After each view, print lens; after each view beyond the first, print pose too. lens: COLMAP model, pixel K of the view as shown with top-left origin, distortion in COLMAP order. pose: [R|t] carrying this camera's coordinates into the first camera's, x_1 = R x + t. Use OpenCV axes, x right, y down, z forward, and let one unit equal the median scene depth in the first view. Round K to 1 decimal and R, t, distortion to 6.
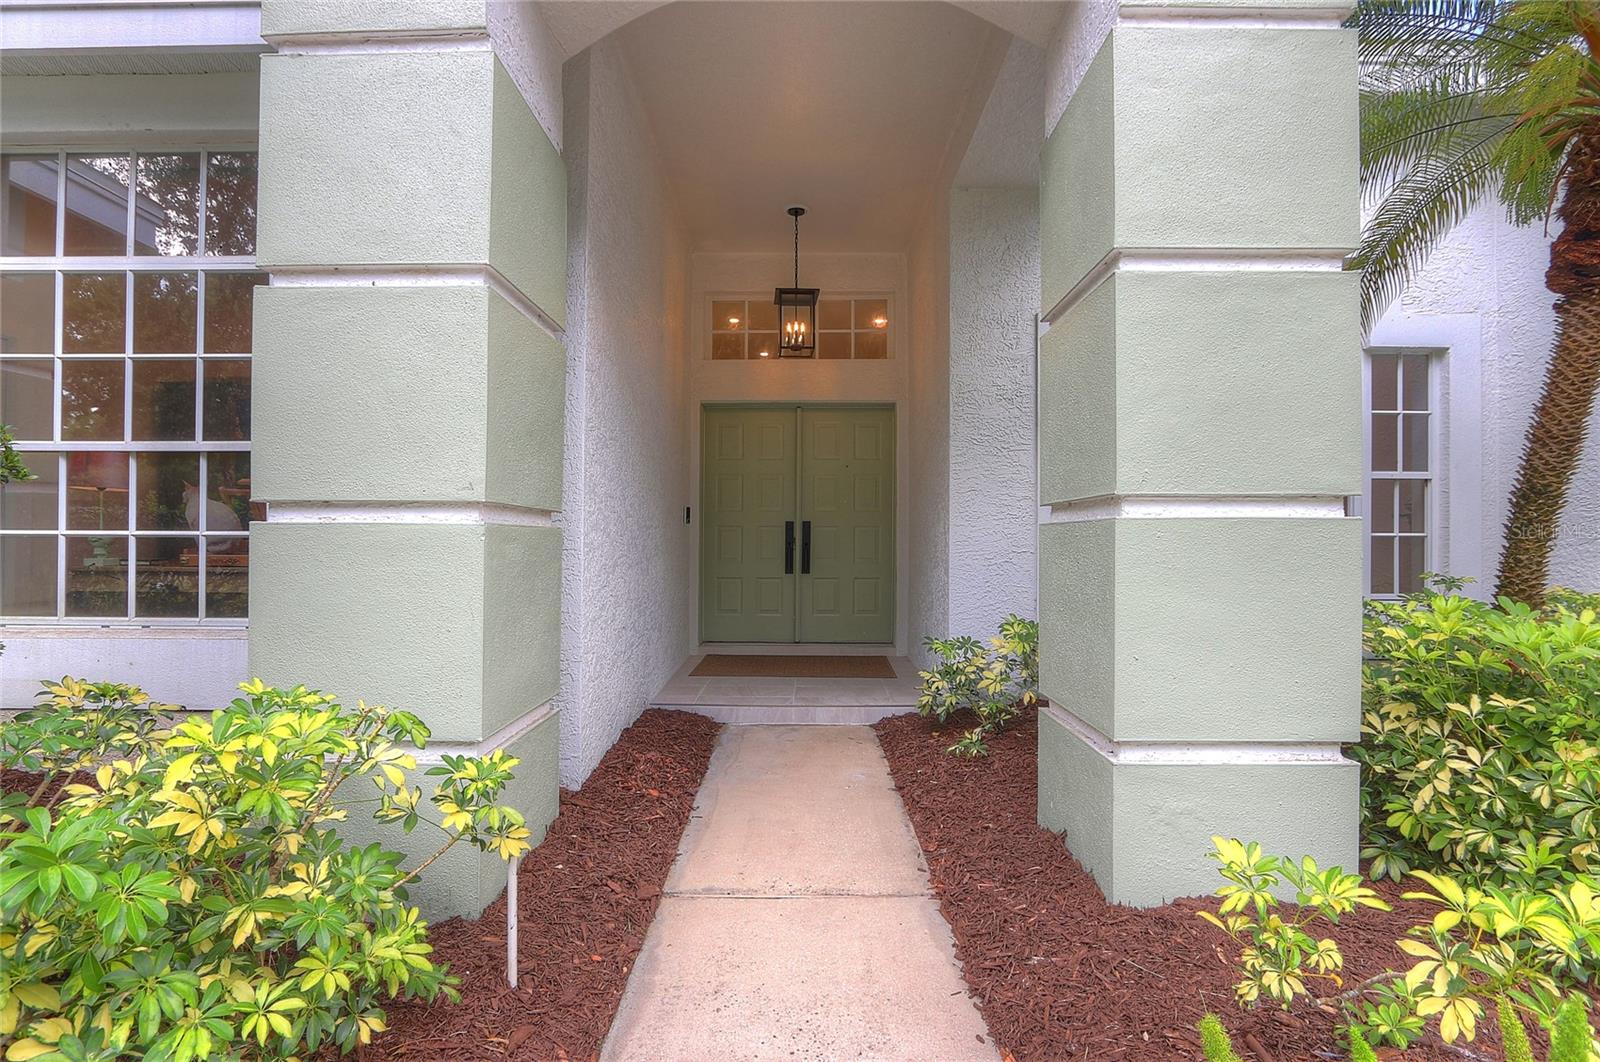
lens RADIAL K [[721.6, 0, 807.4], [0, 721.6, 533.9], [0, 0, 1]] dist [-0.000359, 0.000037]
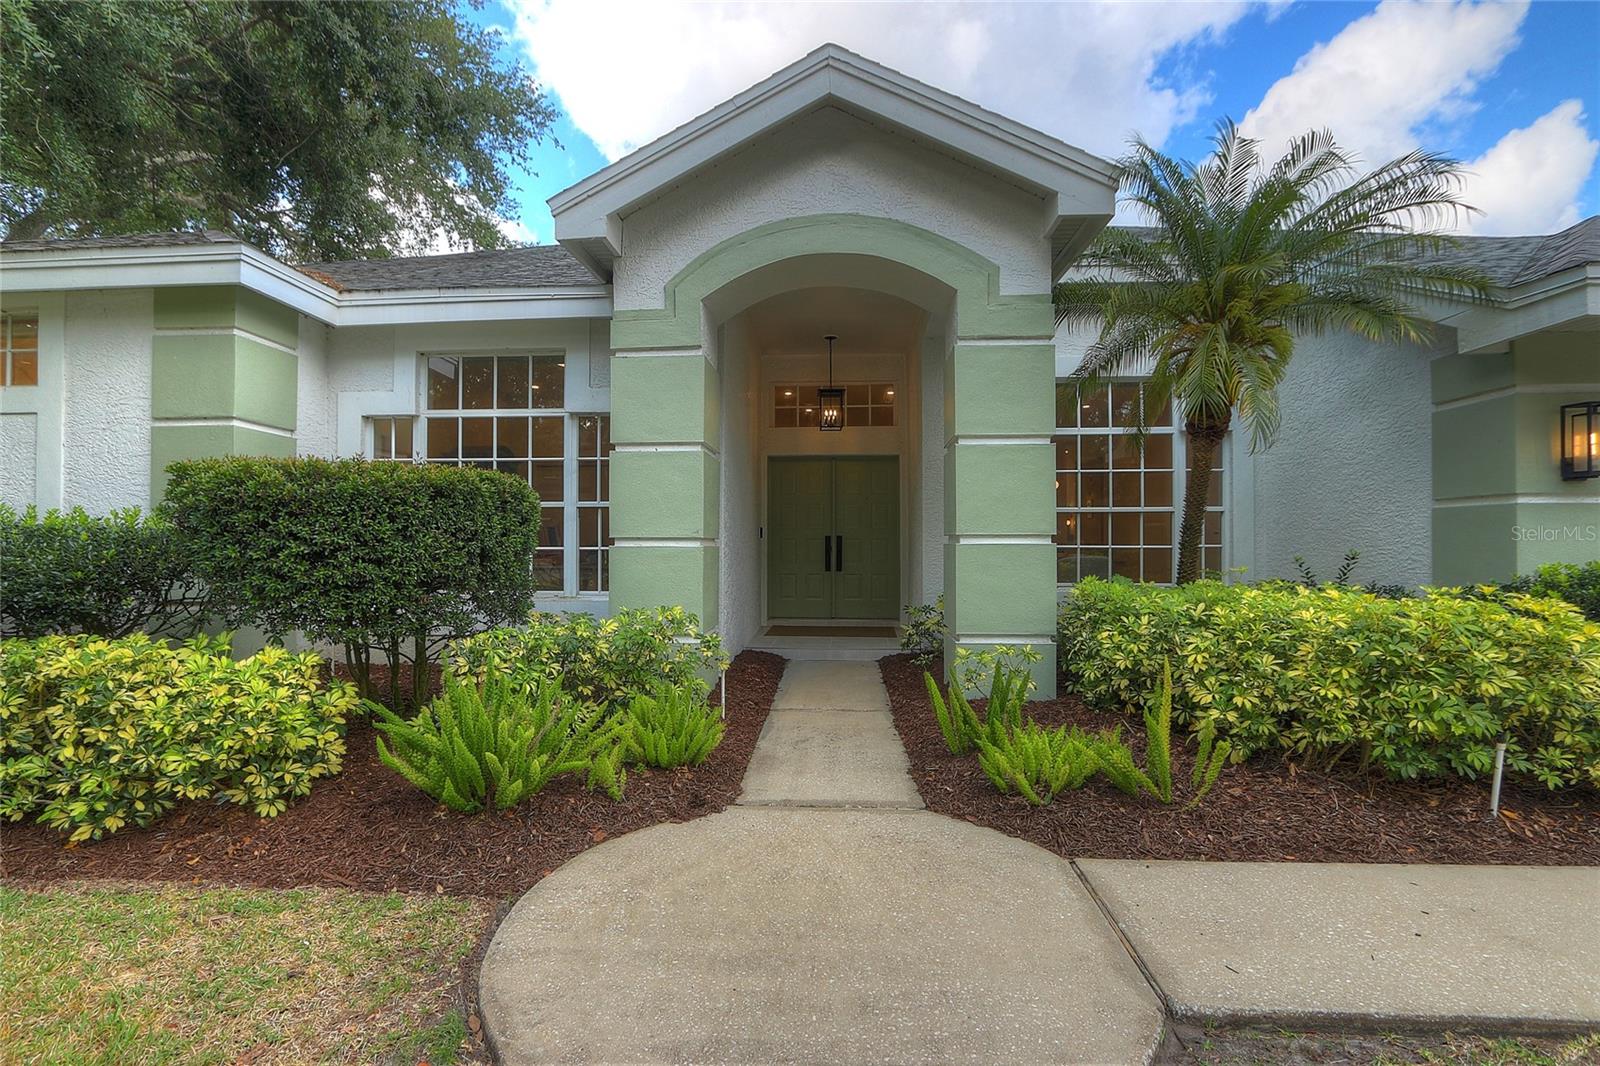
lens RADIAL K [[721.6, 0, 796.9], [0, 721.6, 529.9], [0, 0, 1]] dist [-0.000359, 0.000037]
pose [[0.997483, -0.004692, -0.070744, 0.024467], [0.003943, 0.999935, -0.010723, -0.020047], [0.070790, 0.010417, 0.997437, -0.675805]]
